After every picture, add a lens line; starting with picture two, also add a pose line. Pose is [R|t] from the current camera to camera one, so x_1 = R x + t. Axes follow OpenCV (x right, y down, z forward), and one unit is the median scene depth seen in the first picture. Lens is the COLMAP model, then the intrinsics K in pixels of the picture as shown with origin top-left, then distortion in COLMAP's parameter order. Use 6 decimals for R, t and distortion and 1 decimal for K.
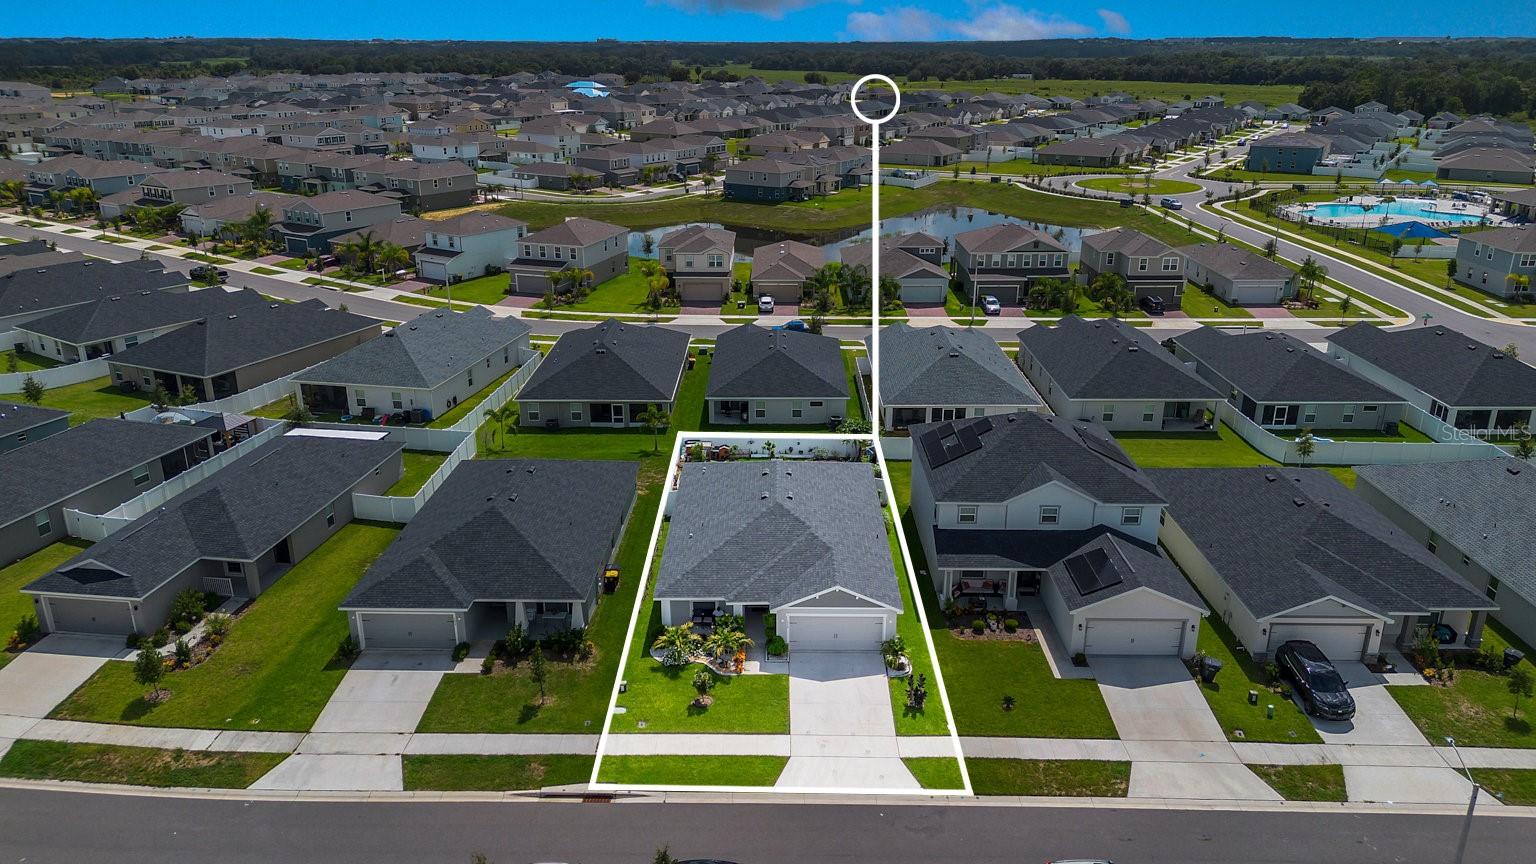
lens RADIAL K [[1076.9, 0, 768.0], [0, 1076.9, 432.0], [0, 0, 1]] dist [0.097346, -0.128094]
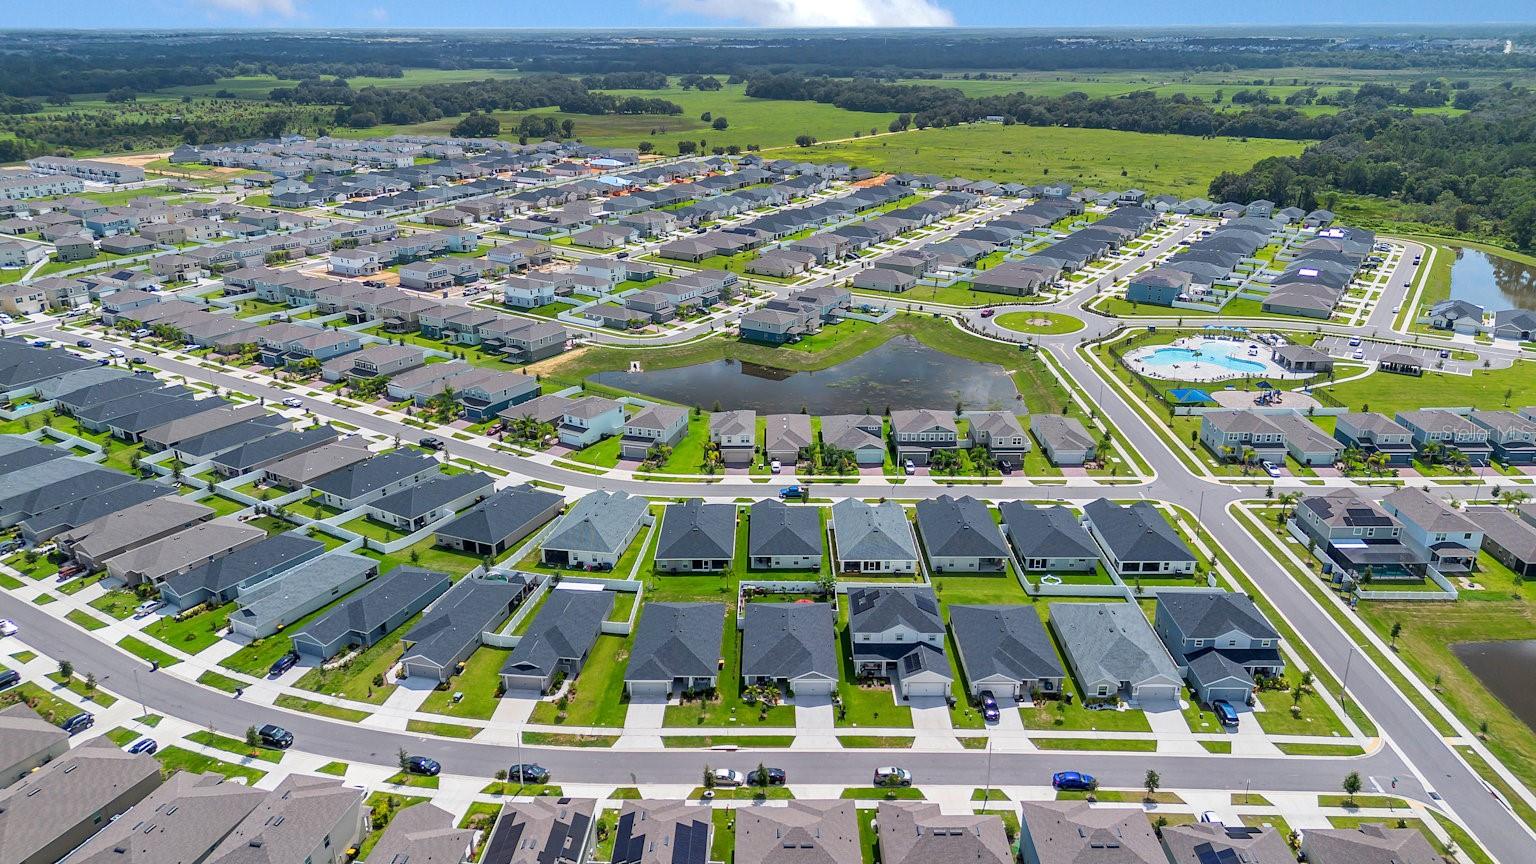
lens RADIAL K [[1076.9, 0, 768.0], [0, 1076.9, 432.0], [0, 0, 1]] dist [0.097346, -0.128094]
pose [[0.999960, -0.005521, 0.007037, -0.037416], [0.005423, 0.999890, 0.013791, -0.288918], [-0.007112, -0.013752, 0.999880, -0.985678]]
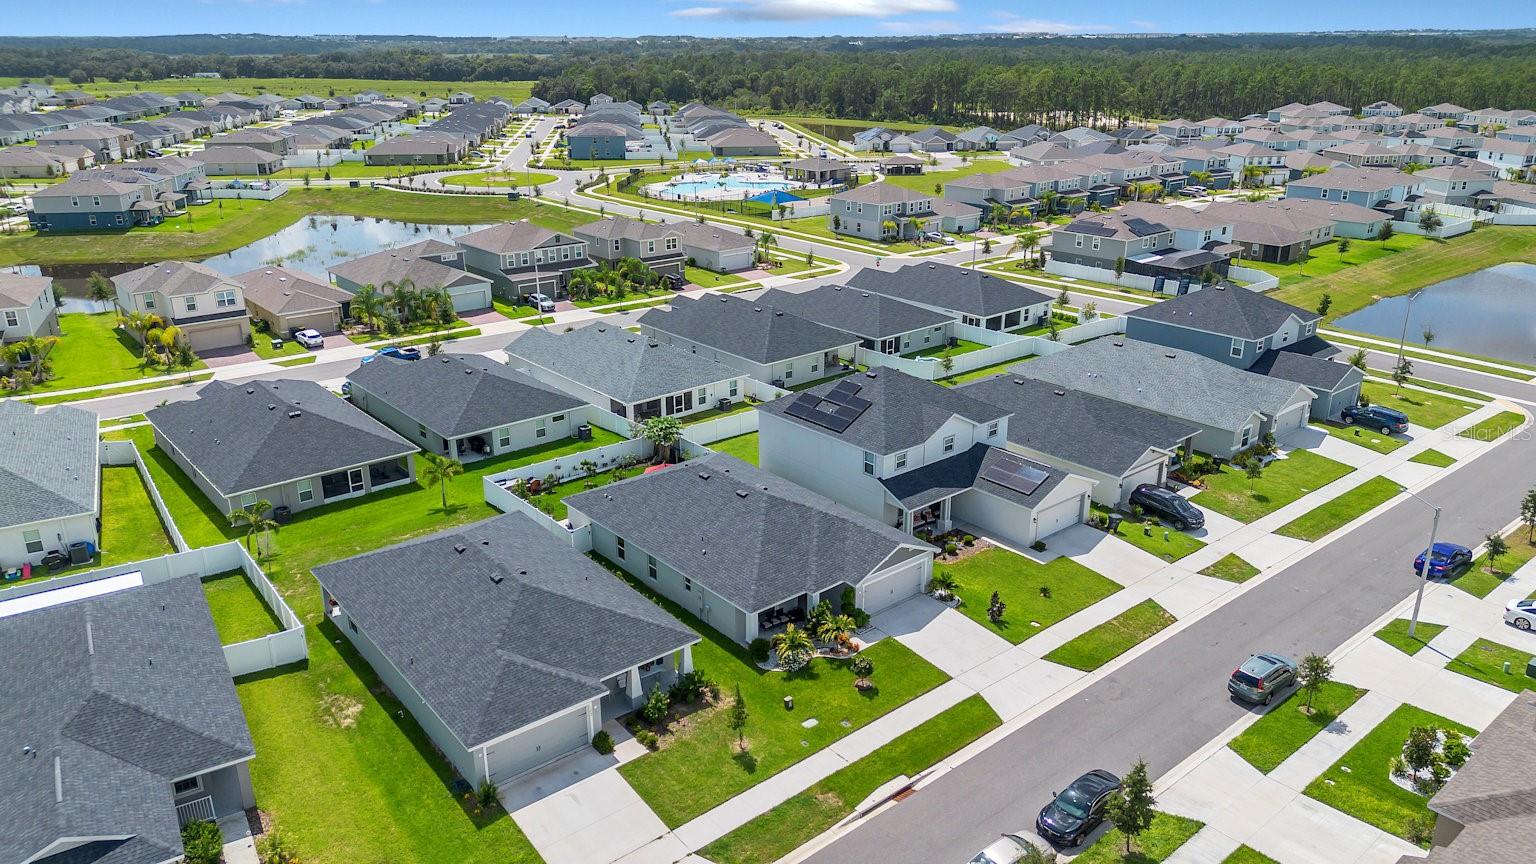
lens RADIAL K [[1082.0, 0, 768.0], [0, 1082.0, 432.0], [0, 0, 1]] dist [0.086004, -0.094593]
pose [[0.758930, -0.223199, 0.611725, -0.408529], [0.222608, 0.971752, 0.078385, -0.048875], [-0.611940, 0.076686, 0.787178, 0.131517]]
